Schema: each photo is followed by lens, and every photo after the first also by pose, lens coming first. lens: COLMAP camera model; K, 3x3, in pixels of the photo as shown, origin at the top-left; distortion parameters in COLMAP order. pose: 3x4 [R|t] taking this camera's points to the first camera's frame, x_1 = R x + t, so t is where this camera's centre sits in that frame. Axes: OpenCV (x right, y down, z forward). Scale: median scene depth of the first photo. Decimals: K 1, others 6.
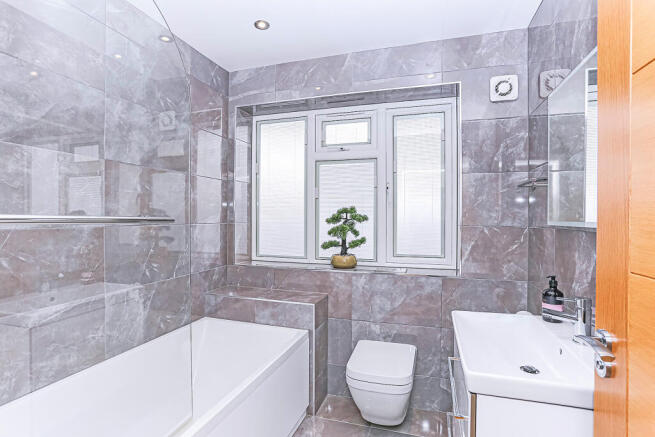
lens RADIAL K [[318.1, 0, 325.2], [0, 318.1, 217.0], [0, 0, 1]] dist [-0.062413, 0.021850]
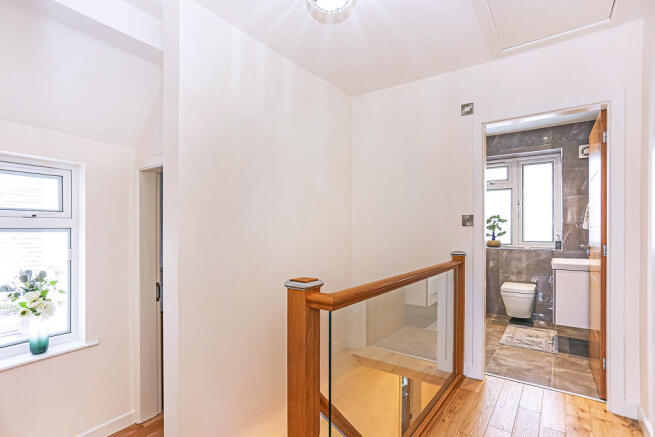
lens RADIAL K [[318.1, 0, 332.9], [0, 318.1, 223.8], [0, 0, 1]] dist [-0.062413, 0.021850]
pose [[0.946362, -0.006826, -0.323036, -0.241826], [0.007418, 0.999972, 0.000600, 0.013978], [0.323023, -0.002964, 0.946387, -1.065319]]
